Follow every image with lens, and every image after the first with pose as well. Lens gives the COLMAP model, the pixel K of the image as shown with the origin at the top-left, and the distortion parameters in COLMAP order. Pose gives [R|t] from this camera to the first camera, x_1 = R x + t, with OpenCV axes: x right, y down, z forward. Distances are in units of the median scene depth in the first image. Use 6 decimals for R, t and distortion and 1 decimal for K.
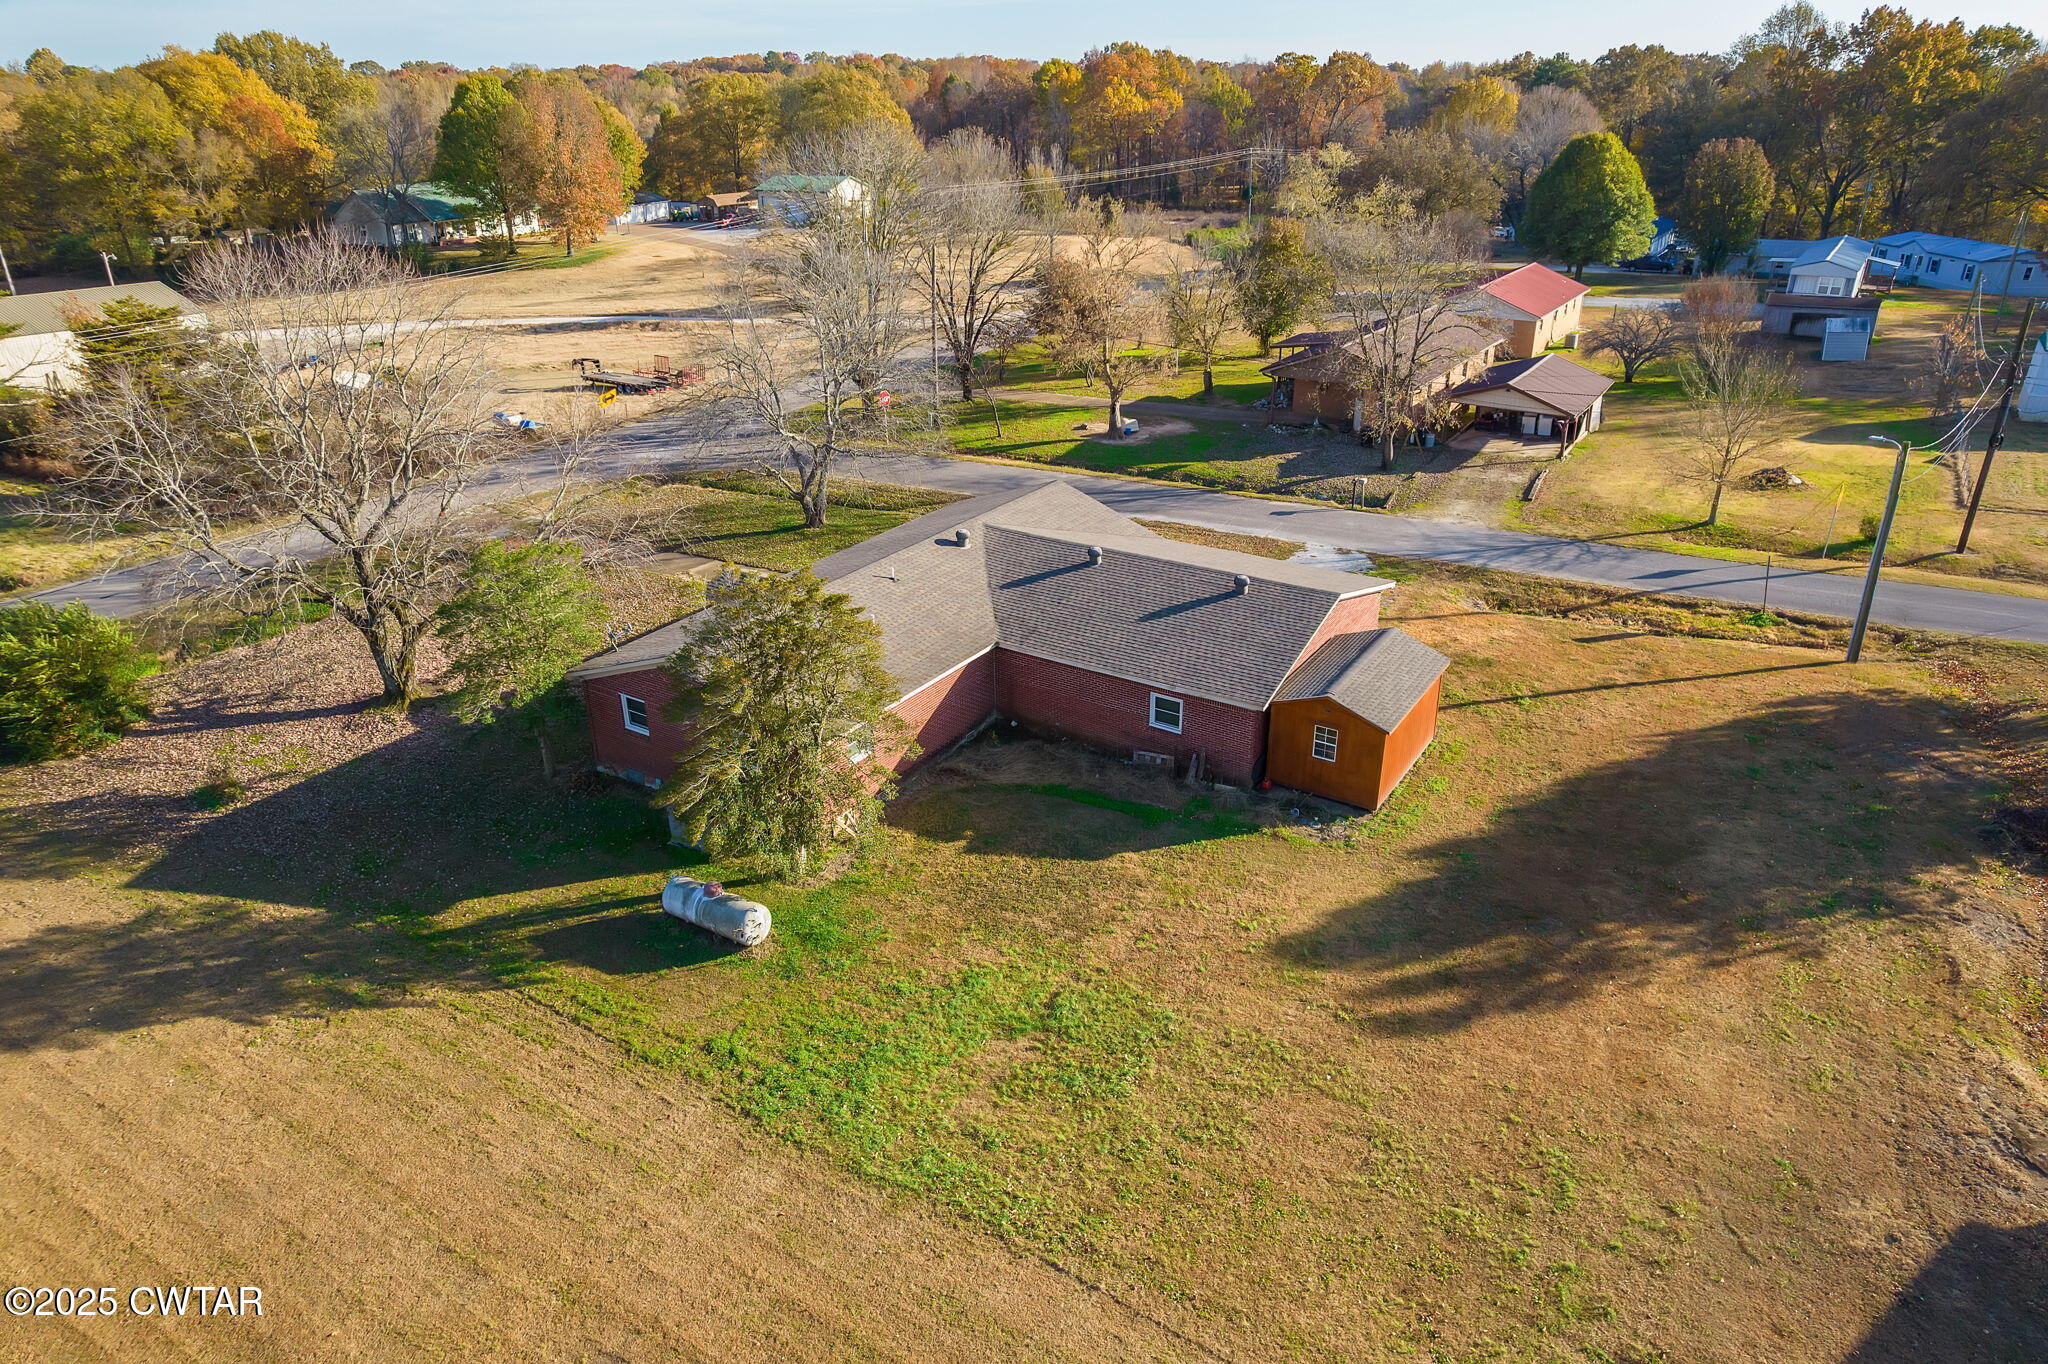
lens RADIAL K [[1311.4, 0, 1024.0], [0, 1311.4, 682.8], [0, 0, 1]] dist [-0.050497, 0.039951]
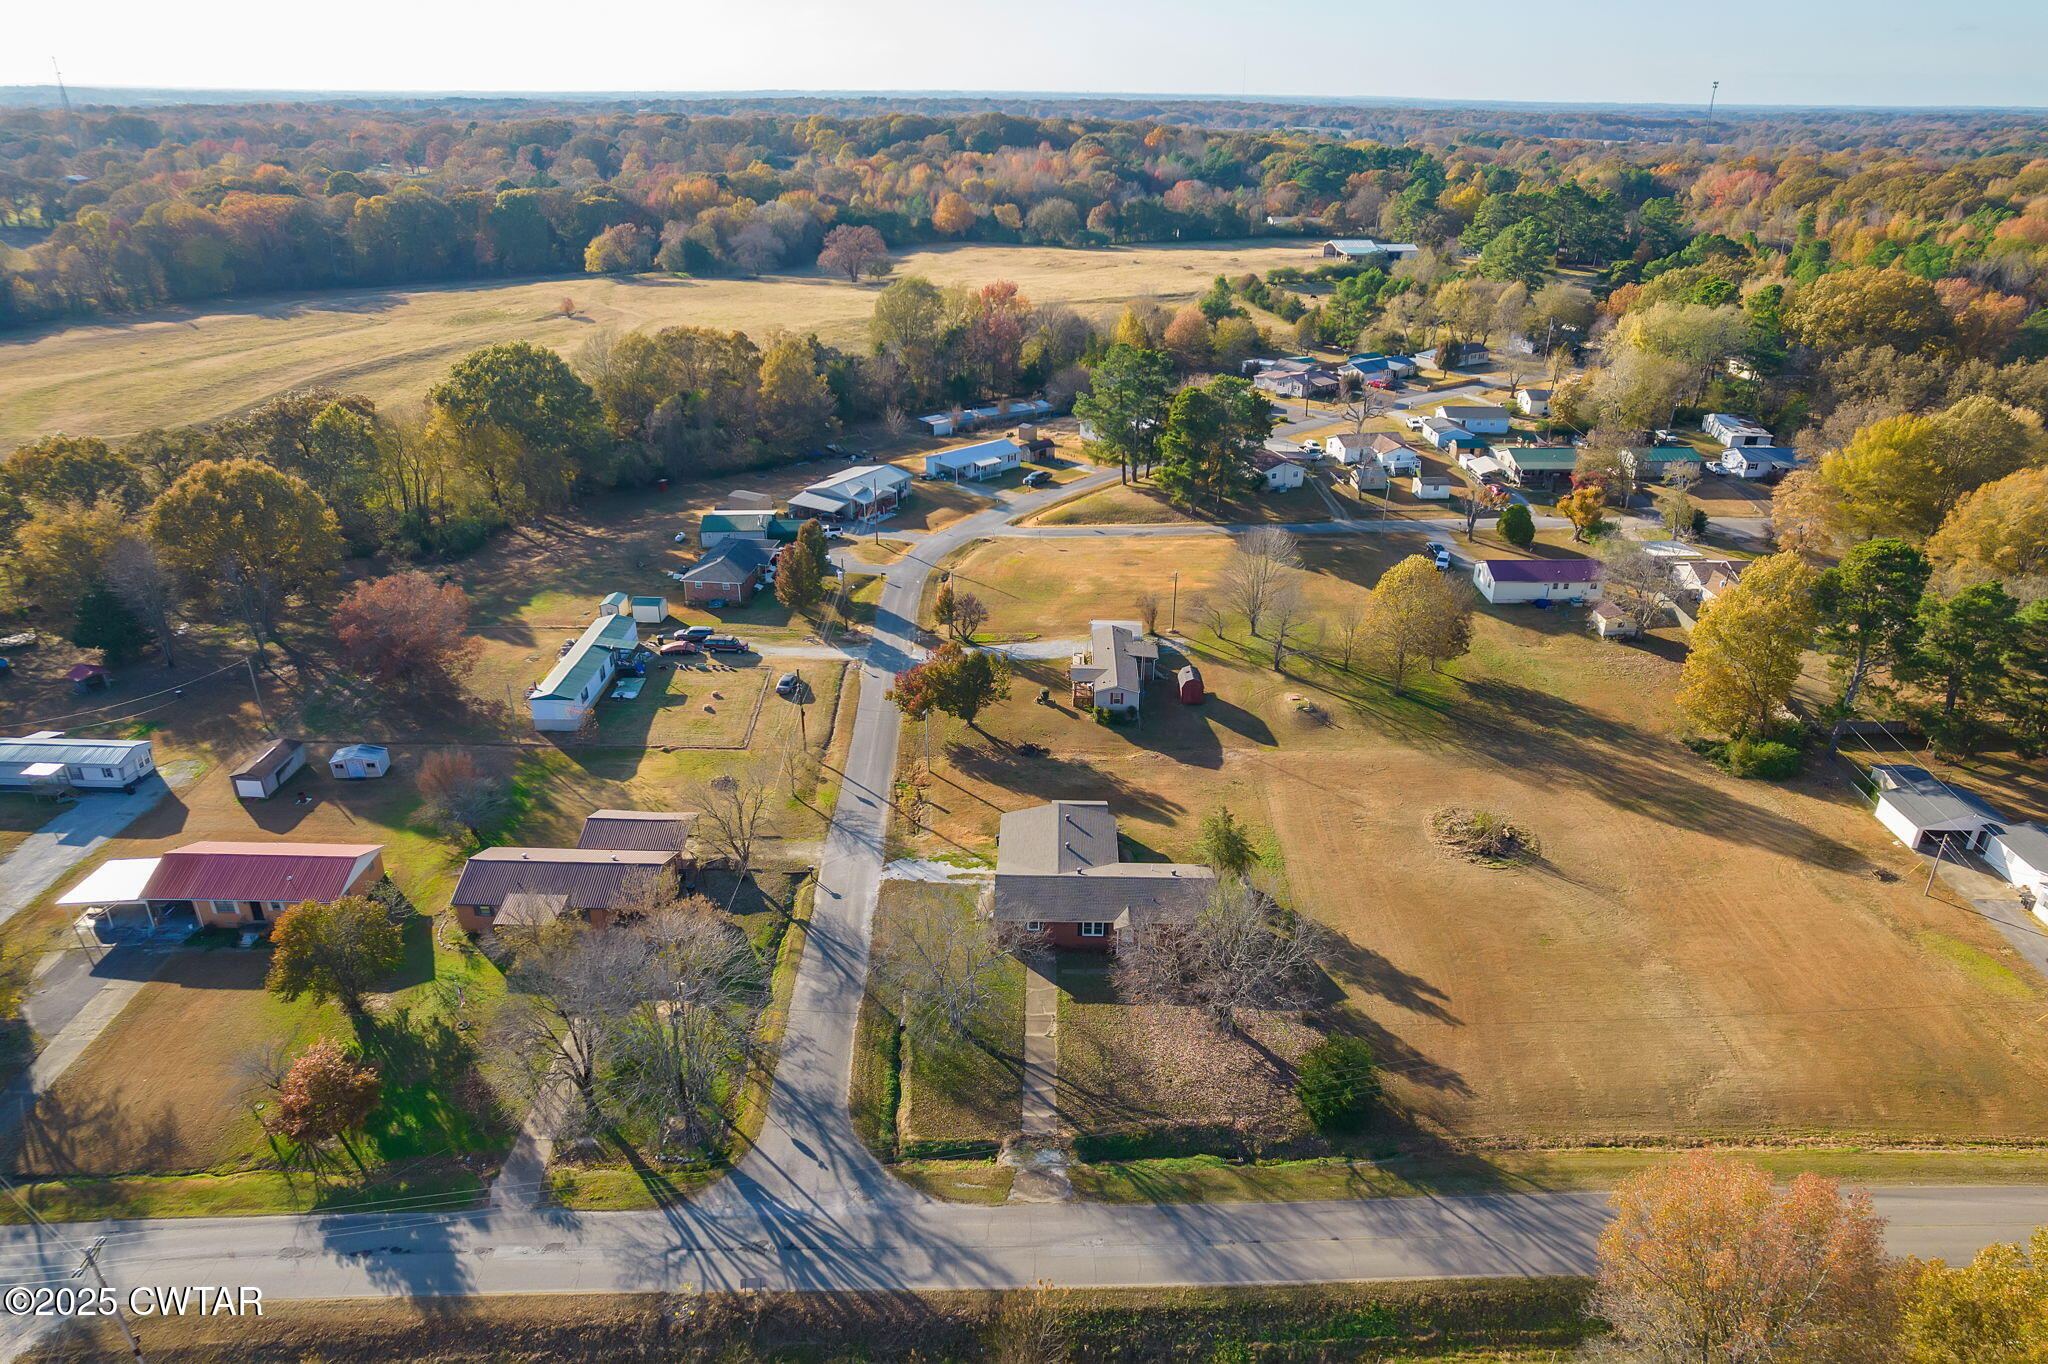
lens RADIAL K [[1311.4, 0, 1038.9], [0, 1311.4, 689.5], [0, 0, 1]] dist [-0.050497, 0.039951]
pose [[-0.527860, -0.355798, 0.771214, -2.504464], [0.347812, 0.737840, 0.578462, -2.536215], [-0.774849, 0.573585, -0.265726, 2.008390]]
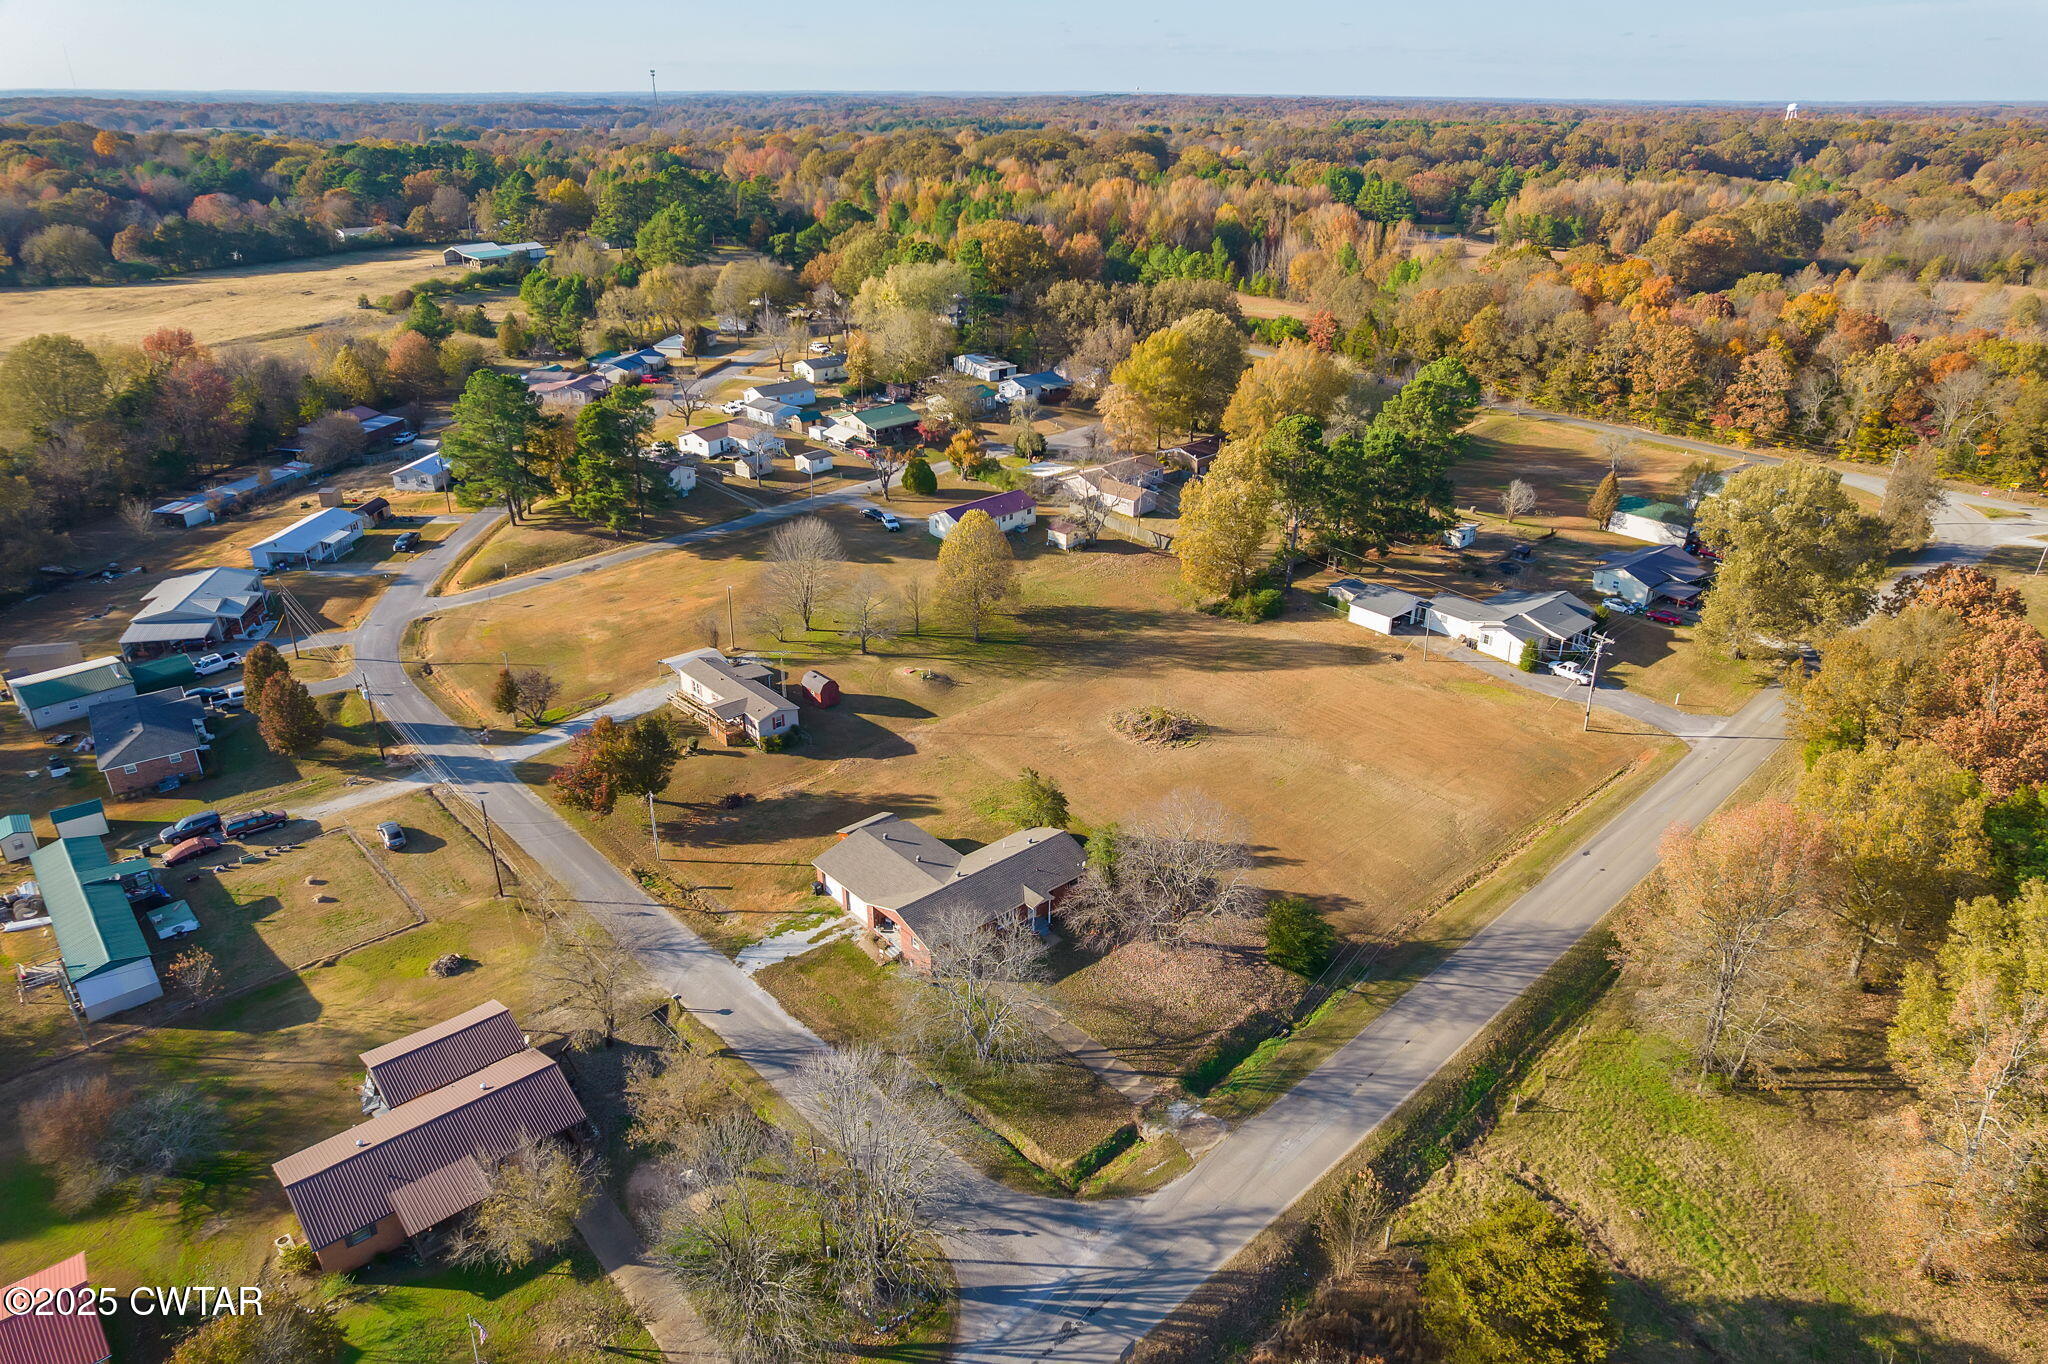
lens RADIAL K [[1311.4, 0, 1038.4], [0, 1311.4, 686.9], [0, 0, 1]] dist [-0.050497, 0.039951]
pose [[-0.963513, -0.108434, 0.244712, -1.043265], [0.115179, 0.657317, 0.744761, -2.979043], [-0.241611, 0.745773, -0.620844, 2.984867]]
